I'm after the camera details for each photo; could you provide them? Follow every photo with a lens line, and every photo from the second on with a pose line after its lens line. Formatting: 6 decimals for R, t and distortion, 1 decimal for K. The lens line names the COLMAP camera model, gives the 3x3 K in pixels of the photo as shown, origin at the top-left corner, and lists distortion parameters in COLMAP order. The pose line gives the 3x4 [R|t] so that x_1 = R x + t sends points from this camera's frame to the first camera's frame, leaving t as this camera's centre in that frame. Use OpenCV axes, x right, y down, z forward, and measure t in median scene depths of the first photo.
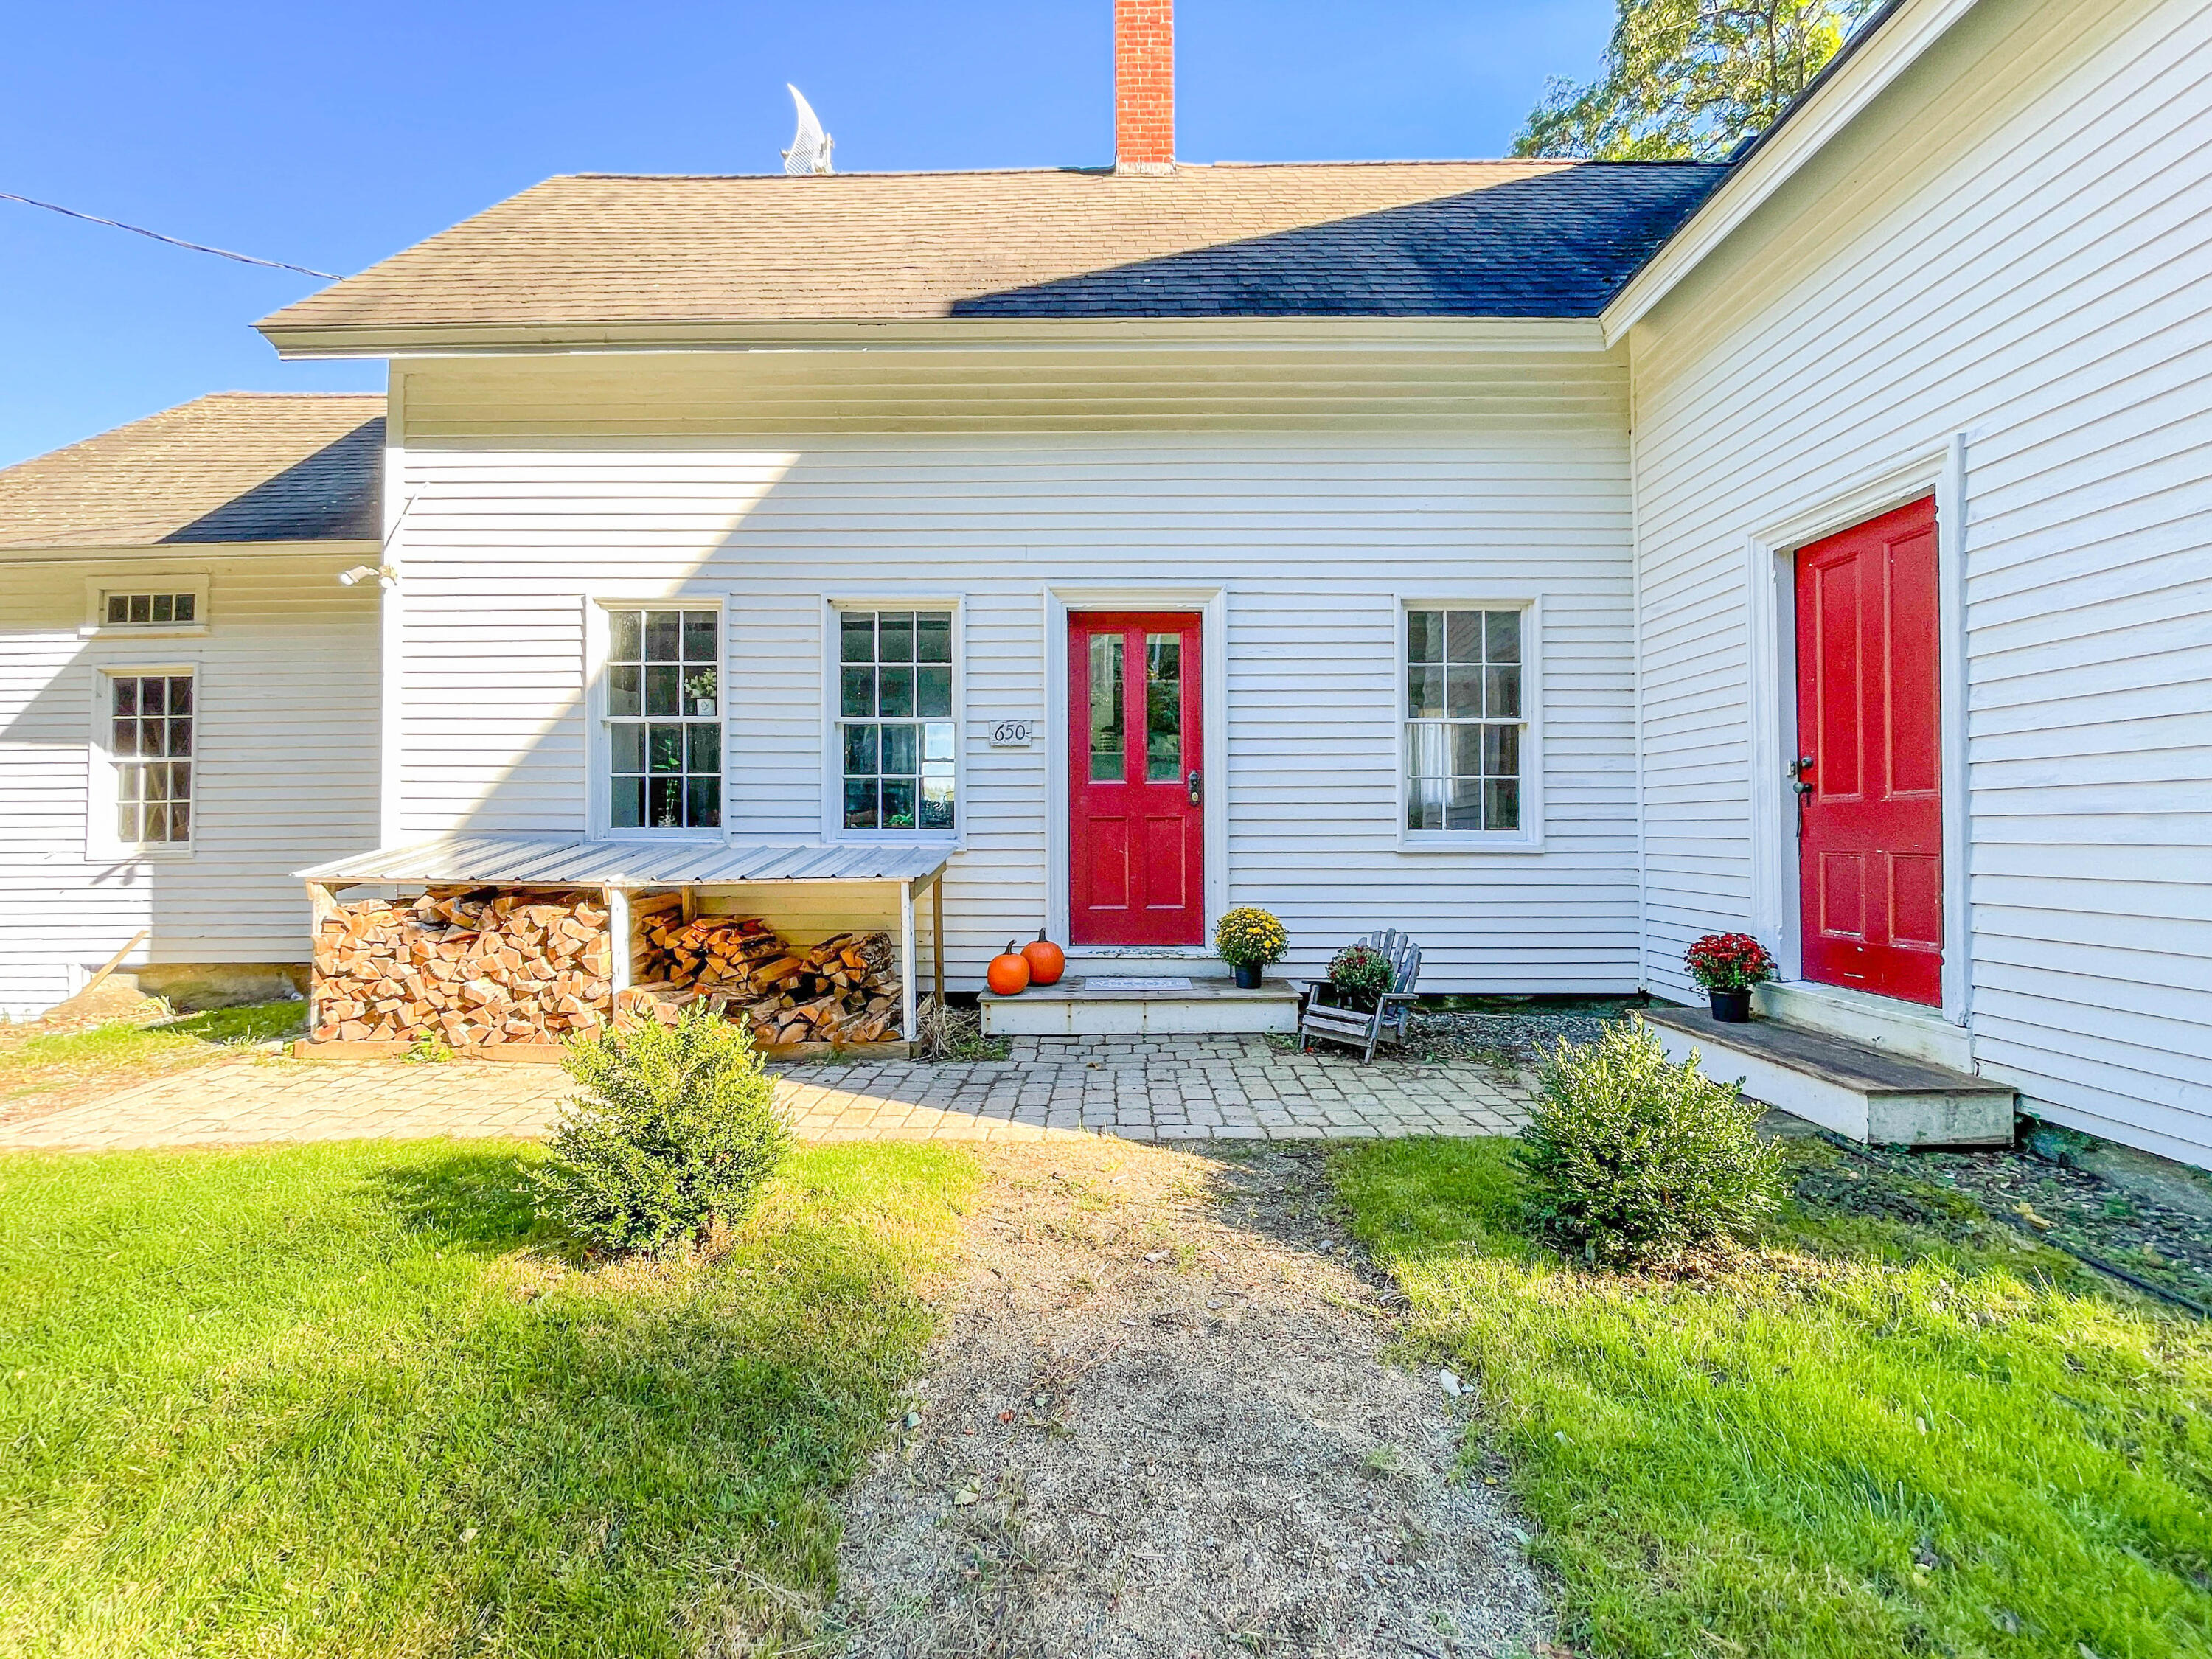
lens RADIAL K [[882.6, 0, 1100.1], [0, 882.6, 831.3], [0, 0, 1]] dist [-0.002990, -0.000083]
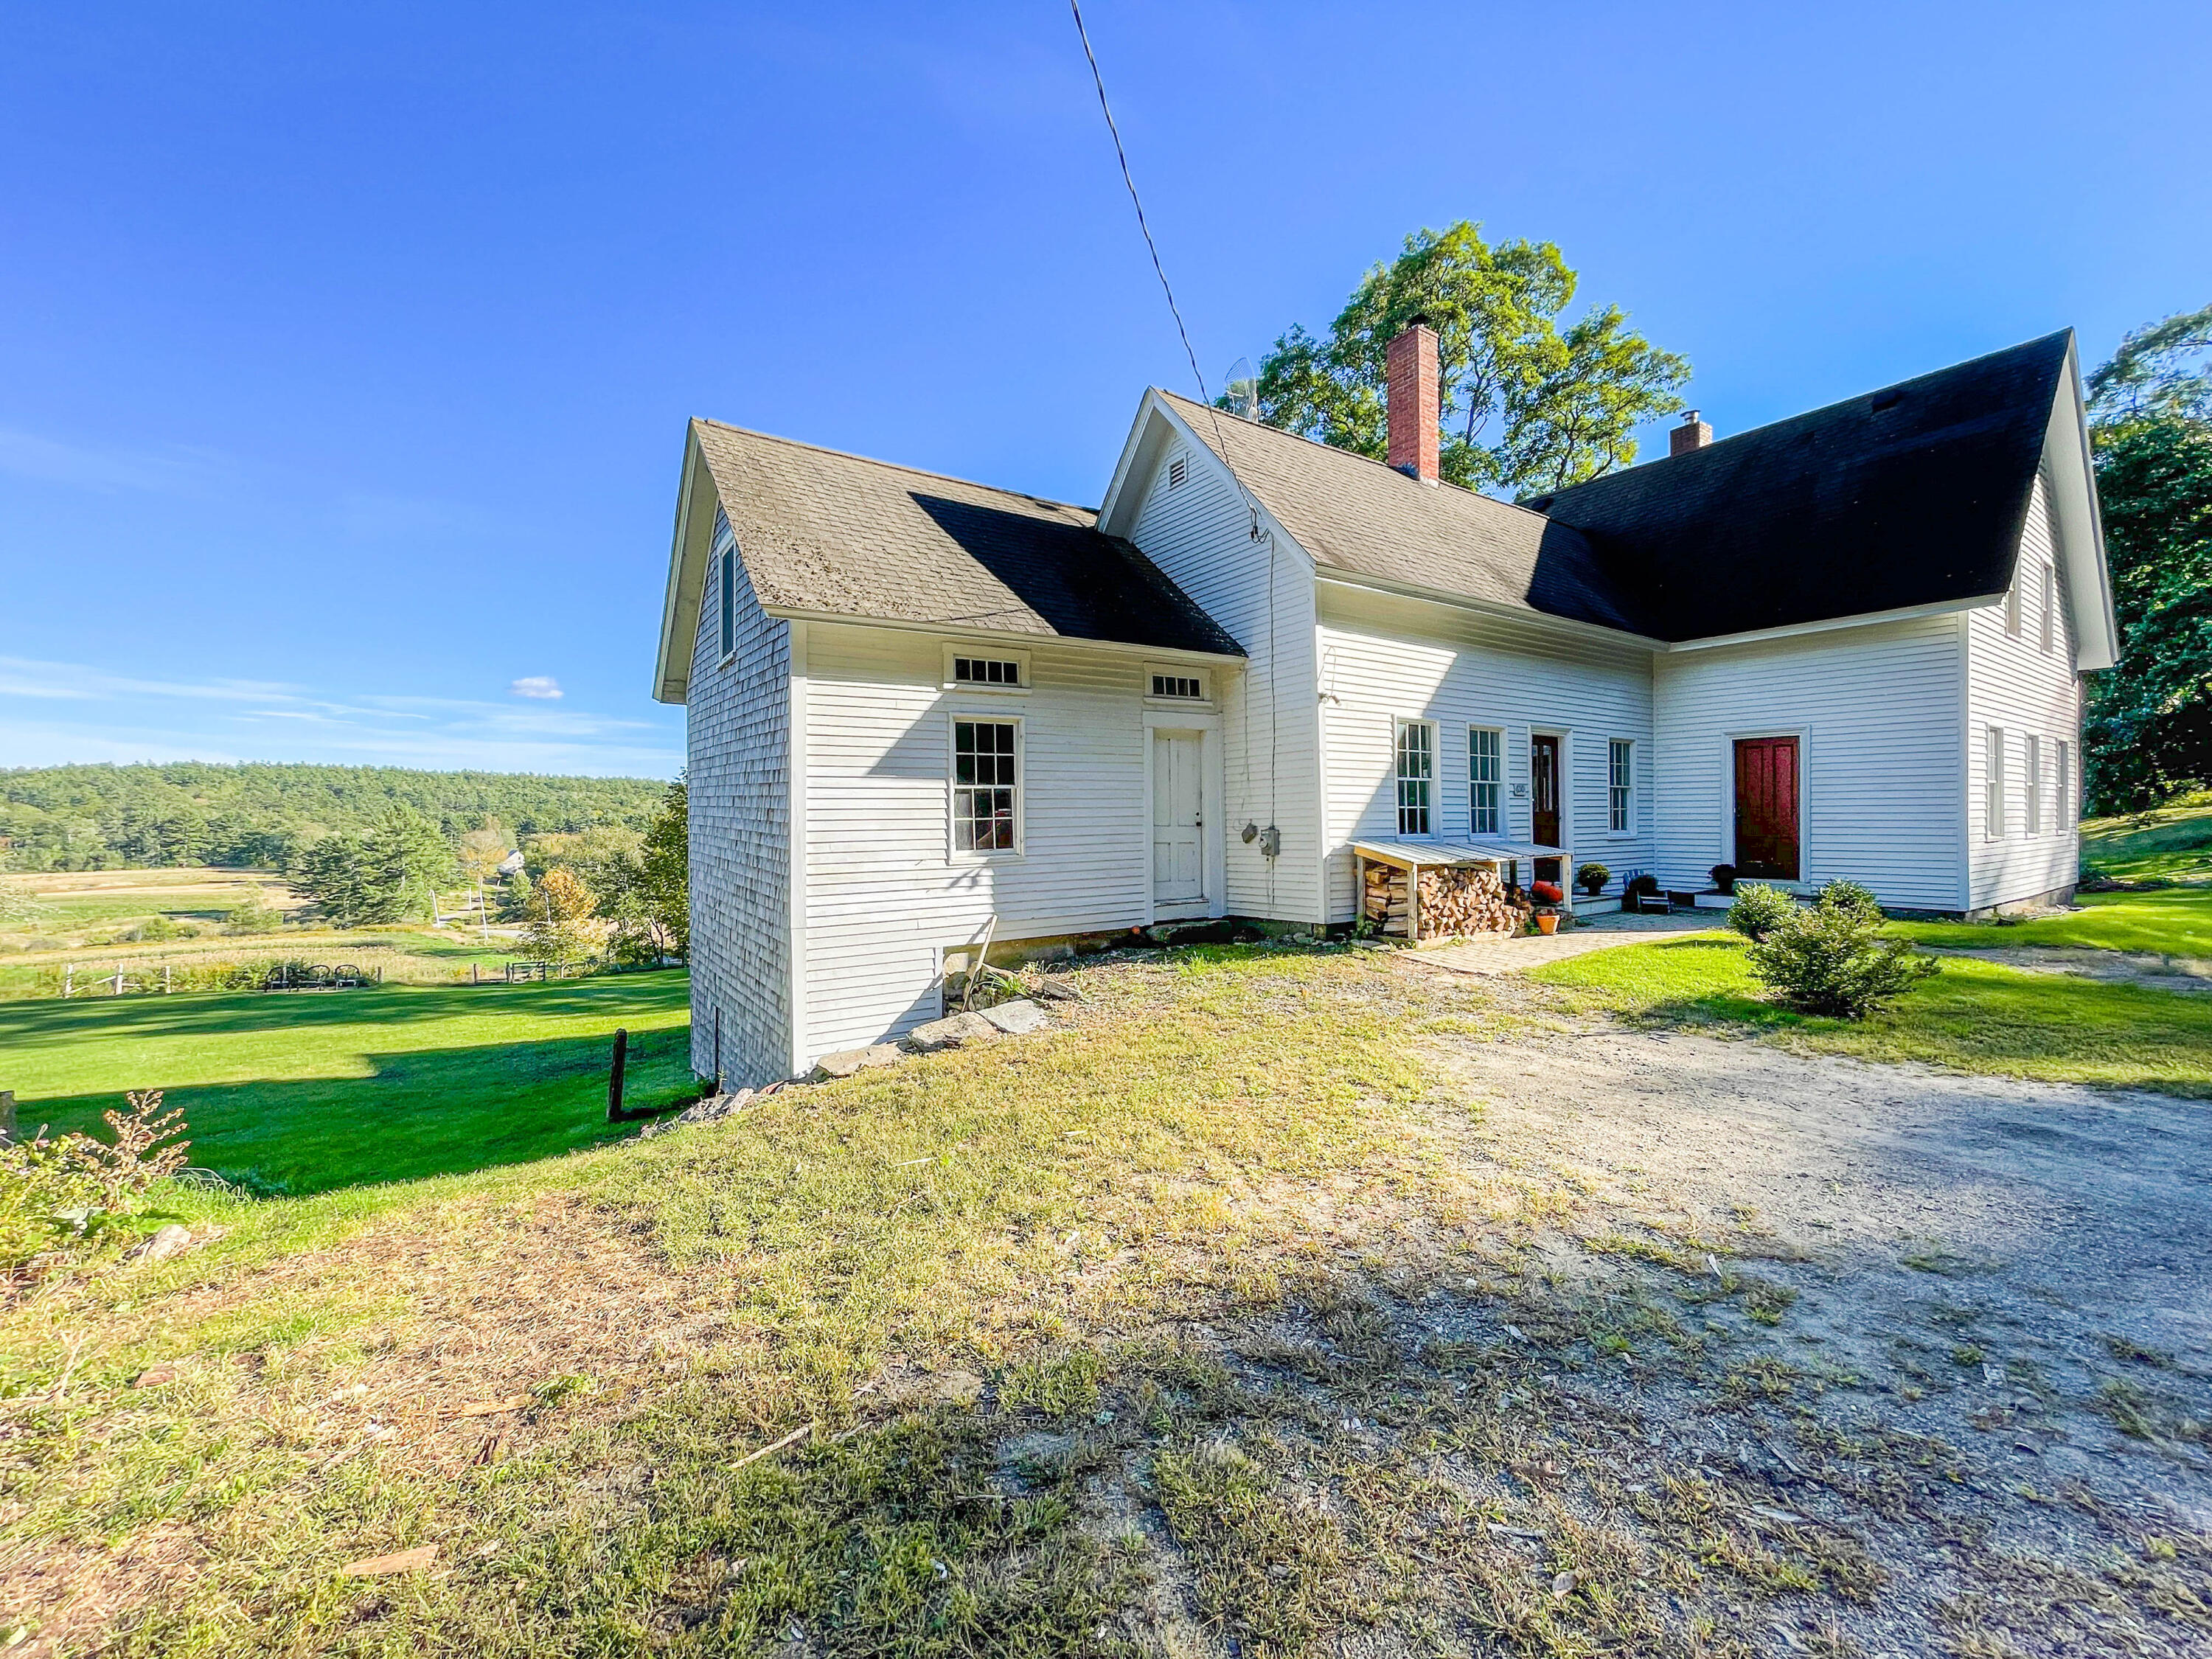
lens RADIAL K [[882.6, 0, 1100.1], [0, 882.6, 831.3], [0, 0, 1]] dist [-0.002990, -0.000083]
pose [[0.824405, -0.013673, 0.565835, -2.217746], [0.006000, 0.999863, 0.015419, -0.045426], [-0.565969, -0.009316, 0.824374, -0.237102]]
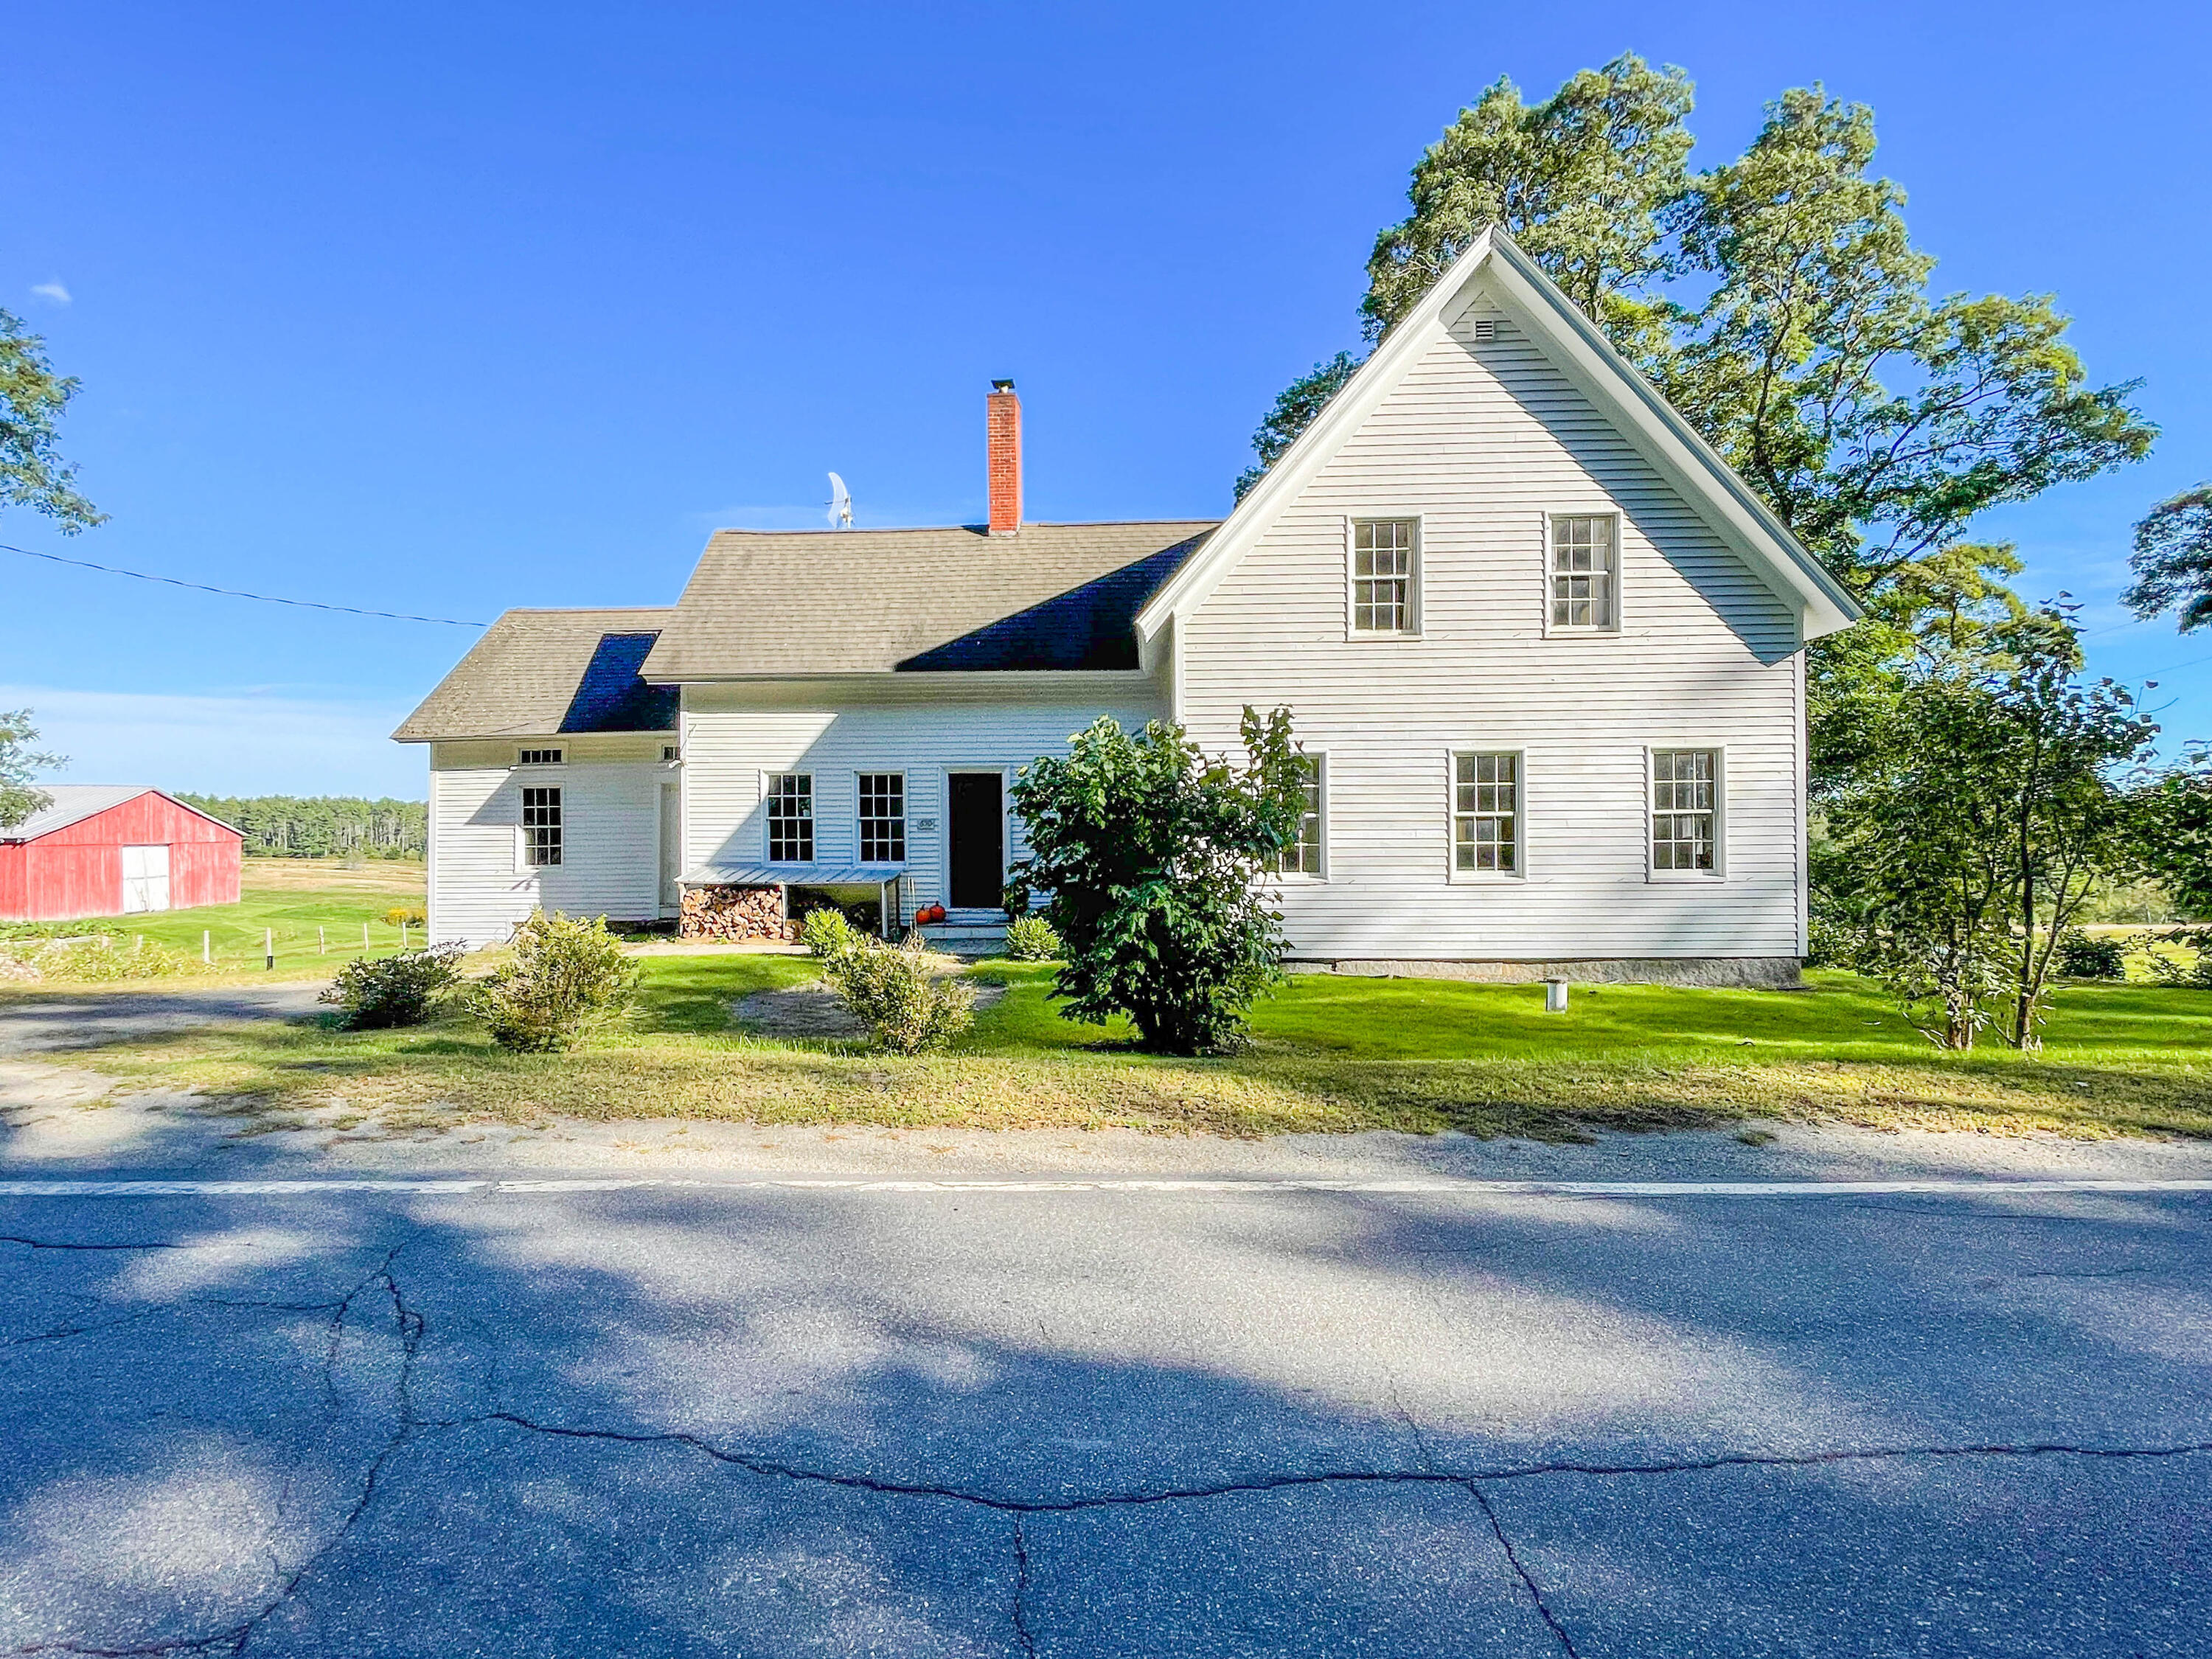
lens RADIAL K [[1063.7, 0, 1106.0], [0, 1063.7, 829.5], [0, 0, 1]] dist [0.000976, 0.000072]
pose [[0.998440, -0.007555, -0.055324, 0.576650], [0.008016, 0.999935, 0.008119, -0.112693], [0.055259, -0.008550, 0.998435, -1.994351]]
